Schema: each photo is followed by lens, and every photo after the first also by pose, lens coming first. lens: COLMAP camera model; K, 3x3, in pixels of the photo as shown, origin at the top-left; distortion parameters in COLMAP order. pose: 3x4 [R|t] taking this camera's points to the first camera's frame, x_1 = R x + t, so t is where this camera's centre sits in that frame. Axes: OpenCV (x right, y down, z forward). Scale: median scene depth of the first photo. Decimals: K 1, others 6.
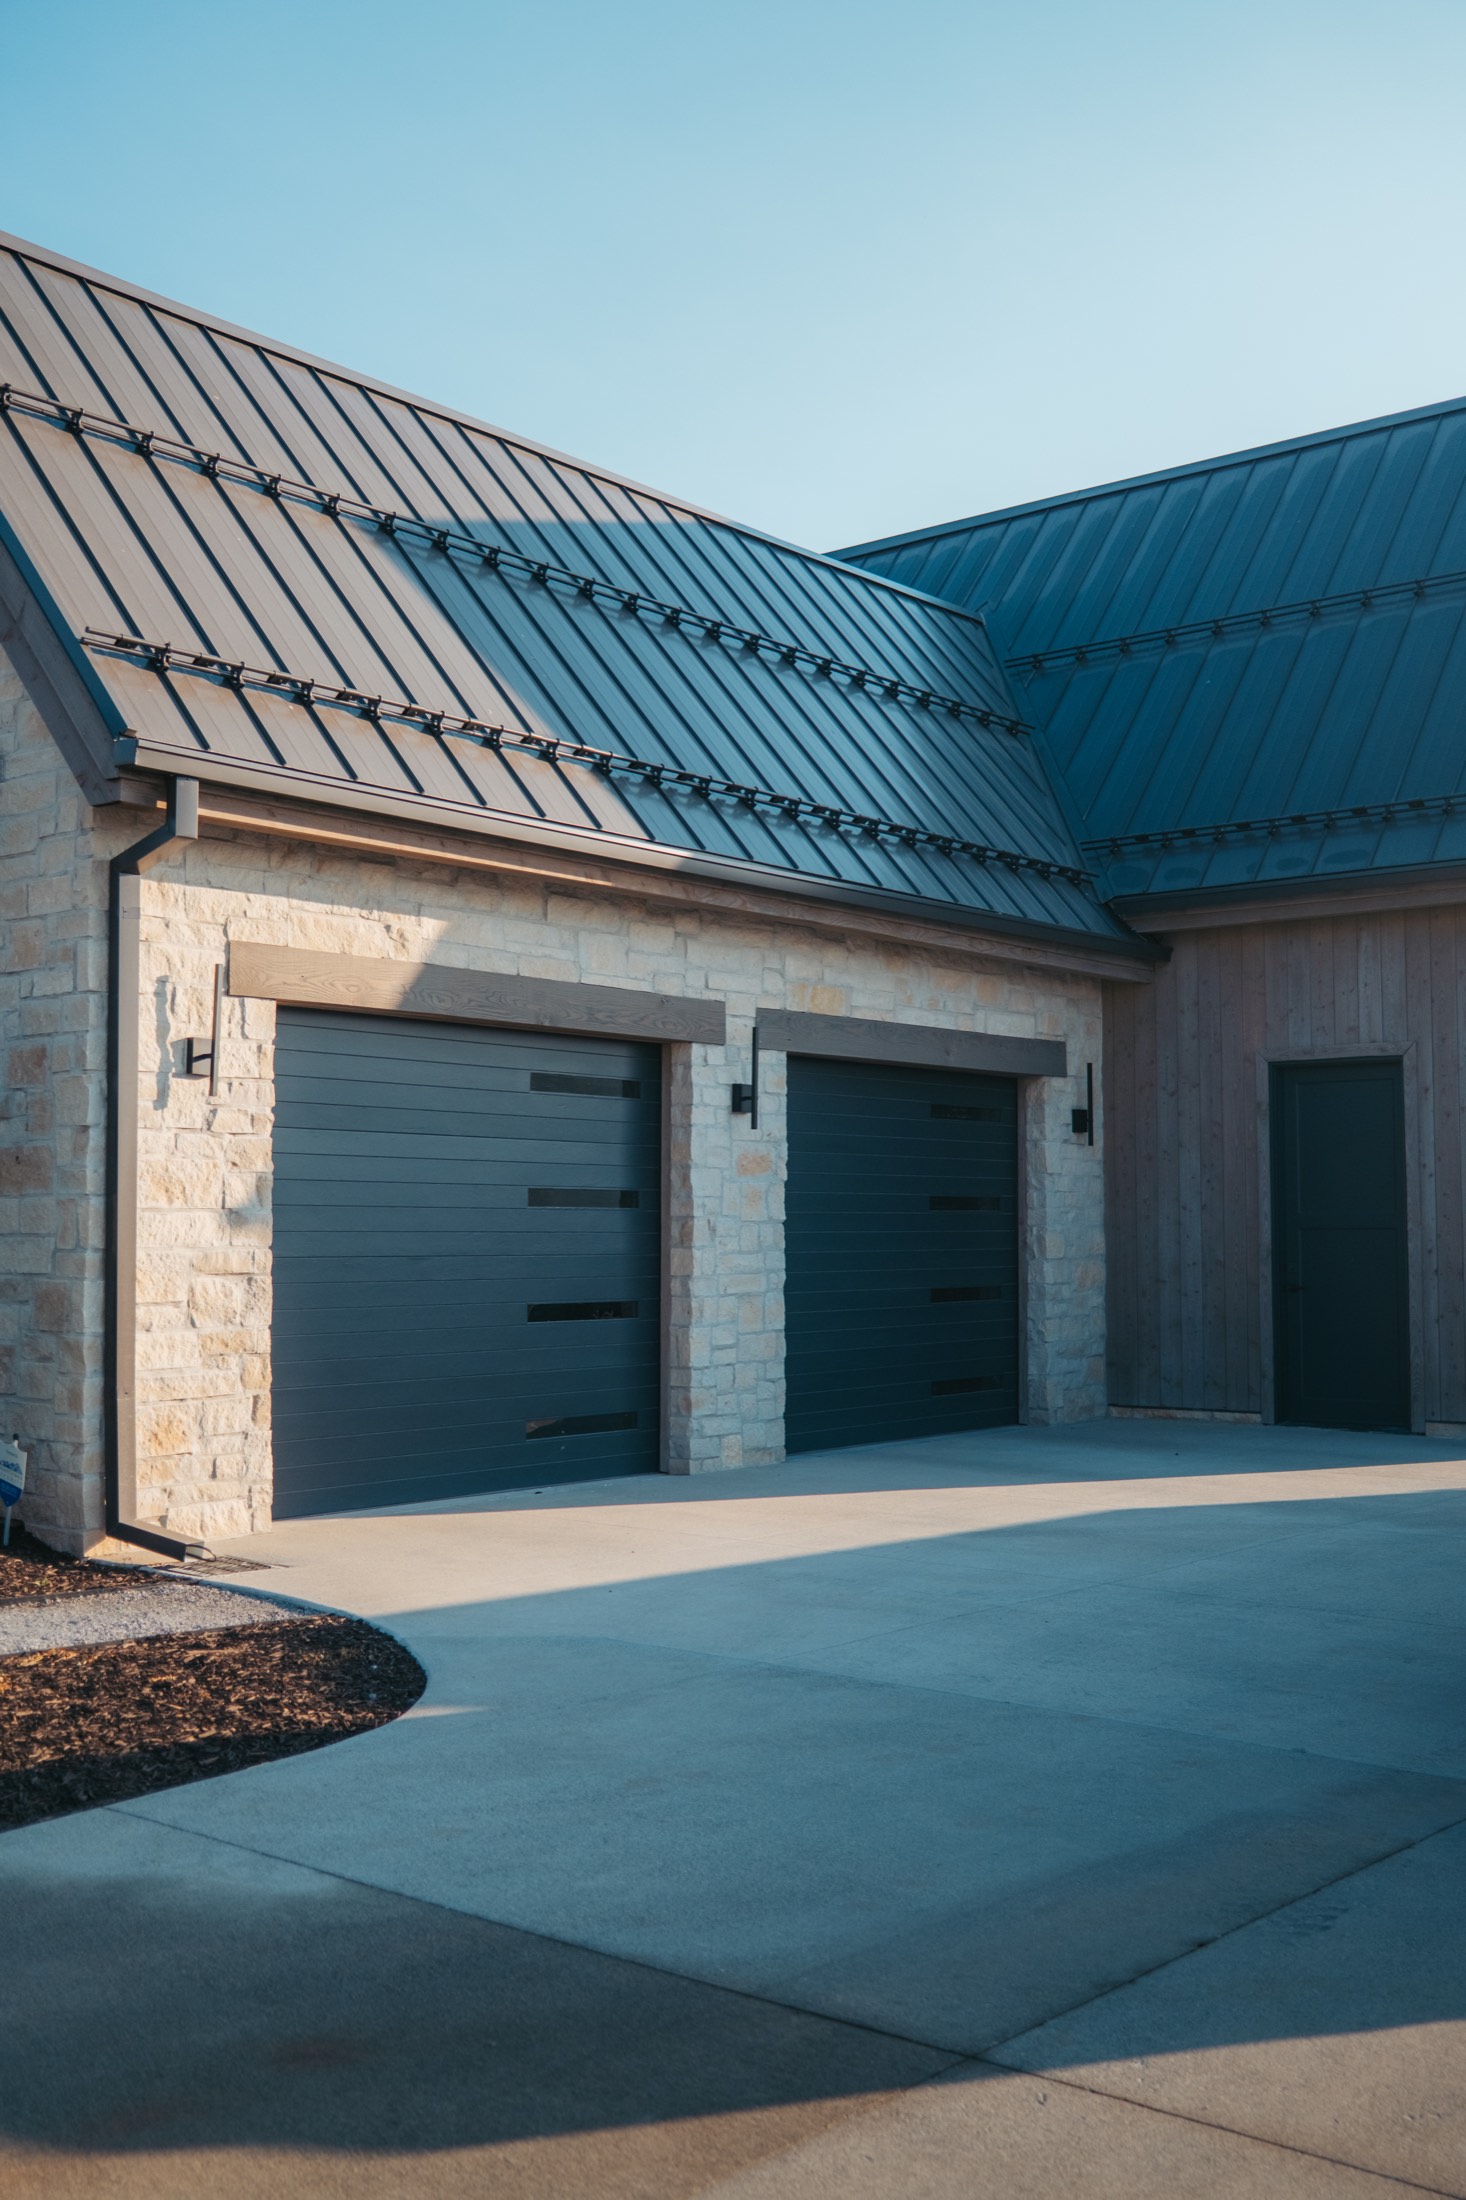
lens RADIAL K [[2221.9, 0, 729.4], [0, 2221.9, 1087.3], [0, 0, 1]] dist [-0.011777, 0.000000]
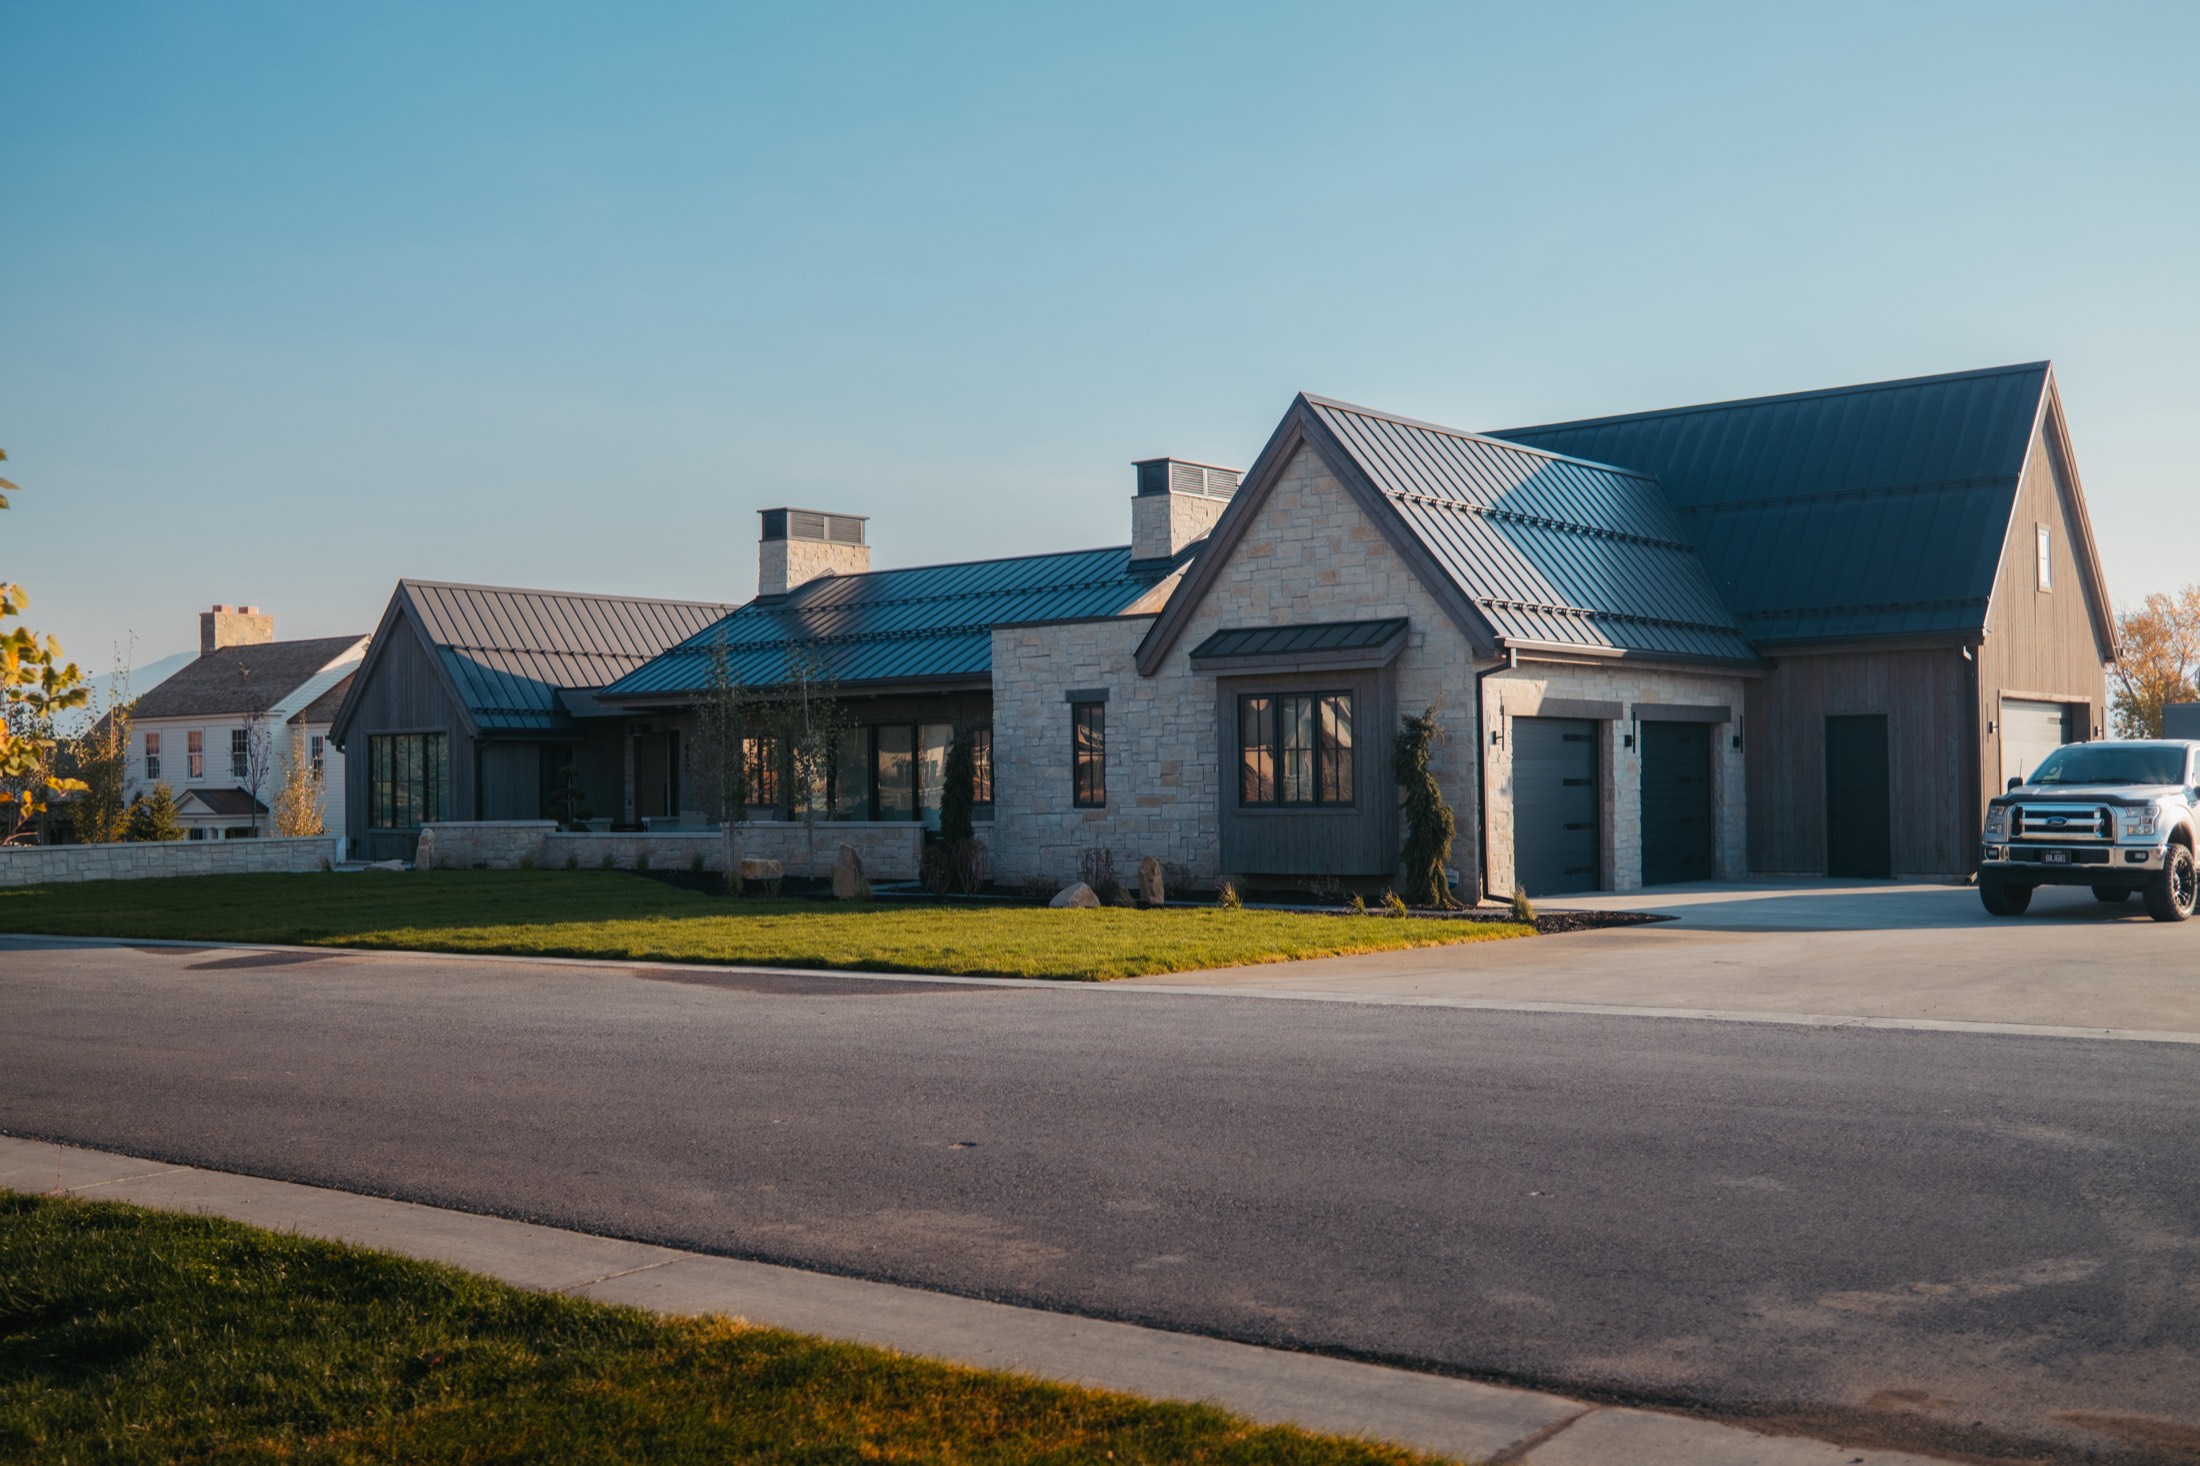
lens RADIAL K [[2221.9, 0, 1102.0], [0, 2221.9, 750.1], [0, 0, 1]] dist [-0.011777, 0.000000]
pose [[0.999897, -0.010761, 0.009479, -0.601772], [0.010300, 0.998822, 0.047420, -0.107495], [-0.009979, -0.047317, 0.998830, -1.456585]]
